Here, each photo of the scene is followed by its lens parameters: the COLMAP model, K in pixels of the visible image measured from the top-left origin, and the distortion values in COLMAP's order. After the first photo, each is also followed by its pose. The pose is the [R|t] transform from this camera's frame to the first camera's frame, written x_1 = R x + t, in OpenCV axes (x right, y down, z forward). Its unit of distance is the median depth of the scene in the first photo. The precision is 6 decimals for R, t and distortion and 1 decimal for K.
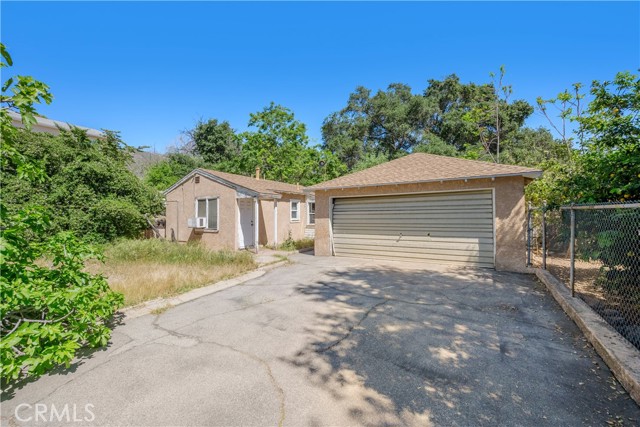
lens RADIAL K [[274.7, 0, 319.2], [0, 274.7, 214.2], [0, 0, 1]] dist [0.001339, 0.000106]
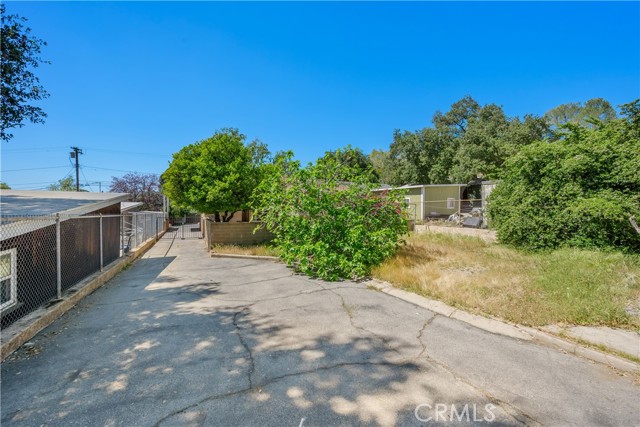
lens RADIAL K [[266.2, 0, 318.7], [0, 266.2, 211.3], [0, 0, 1]] dist [0.002896, 0.000762]
pose [[-0.561572, 0.012045, -0.827340, 0.747998], [0.002233, 0.999912, 0.013042, -0.055112], [0.827425, 0.005477, -0.561550, 1.722535]]
